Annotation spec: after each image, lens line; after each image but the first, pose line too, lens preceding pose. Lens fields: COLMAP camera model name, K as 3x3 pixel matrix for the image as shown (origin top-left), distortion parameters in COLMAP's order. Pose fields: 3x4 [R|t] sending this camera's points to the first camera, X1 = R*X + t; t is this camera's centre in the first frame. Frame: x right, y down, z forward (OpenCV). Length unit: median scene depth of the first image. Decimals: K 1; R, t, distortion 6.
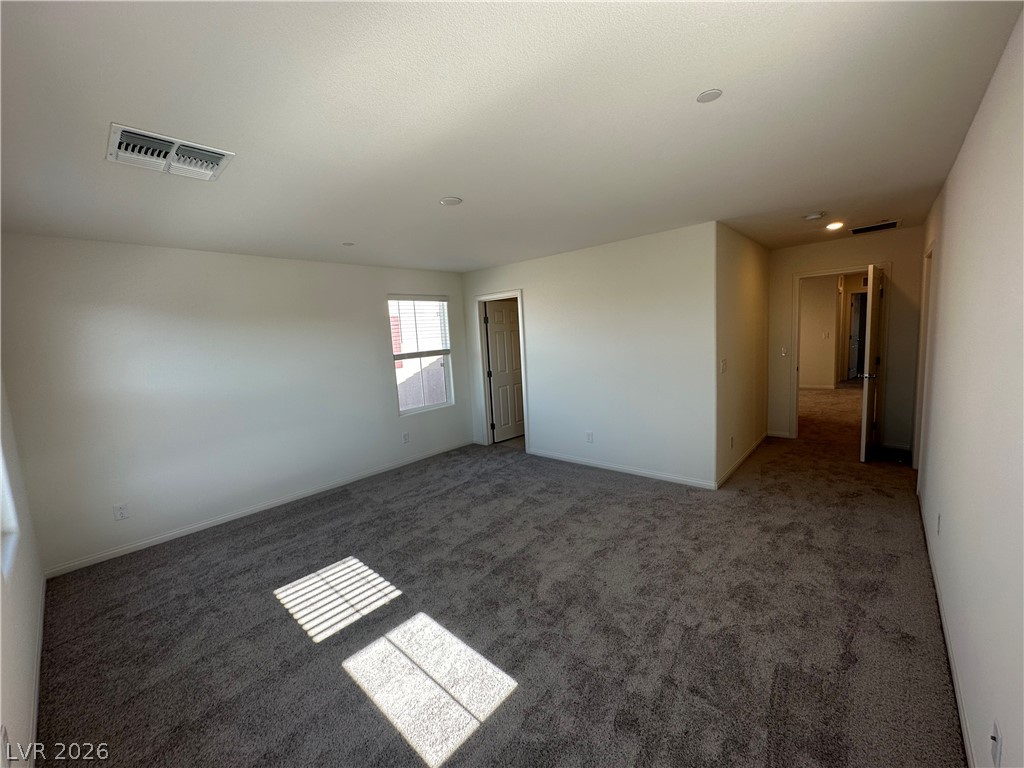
lens RADIAL K [[407.4, 0, 512.0], [0, 407.4, 384.0], [0, 0, 1]] dist [-0.000463, -0.000053]
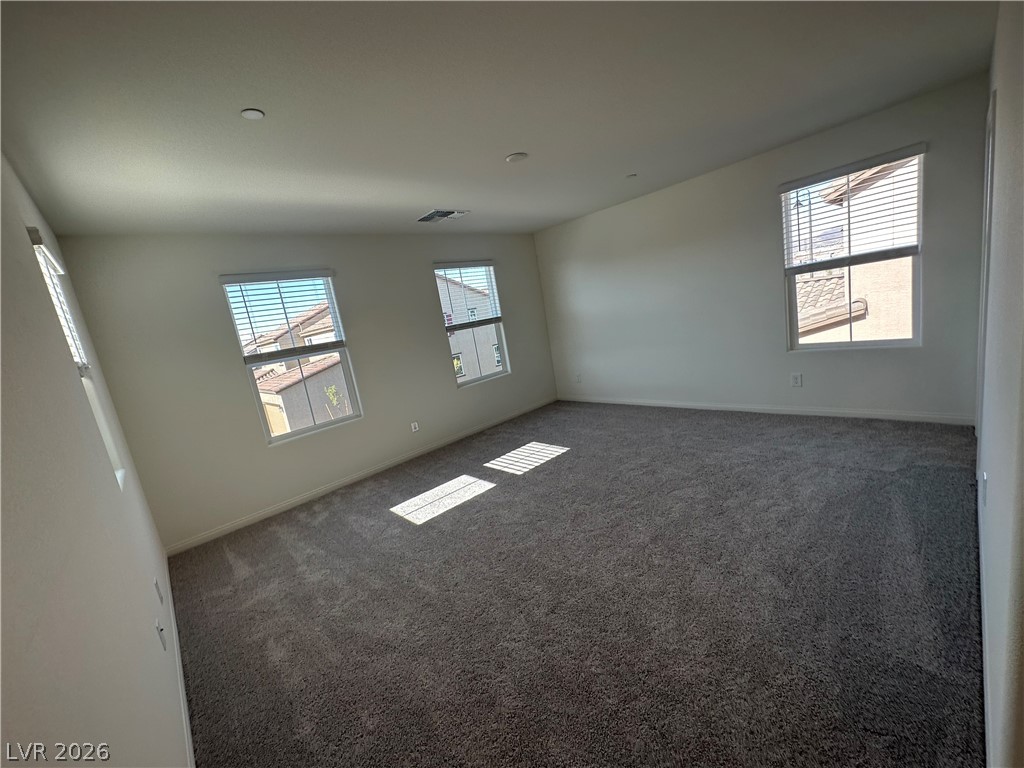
lens RADIAL K [[407.4, 0, 512.0], [0, 407.4, 384.0], [0, 0, 1]] dist [-0.000463, -0.000053]
pose [[-0.082191, 0.245949, -0.965792, 0.870789], [0.054914, 0.968716, 0.242021, -0.123052], [0.995103, -0.033143, -0.093126, 0.931868]]
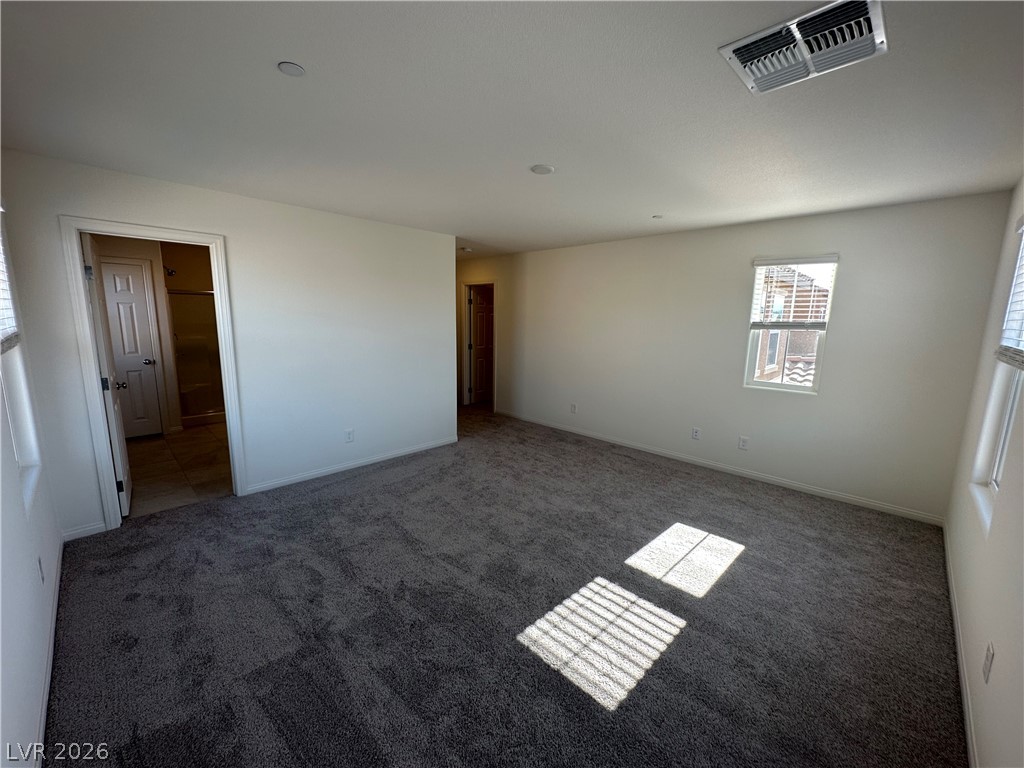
lens RADIAL K [[407.4, 0, 512.0], [0, 407.4, 384.0], [0, 0, 1]] dist [-0.000463, -0.000053]
pose [[0.047964, -0.103368, 0.993486, -0.994195], [0.100302, 0.990102, 0.098174, -0.046111], [-0.993800, 0.094940, 0.057858, 0.922014]]
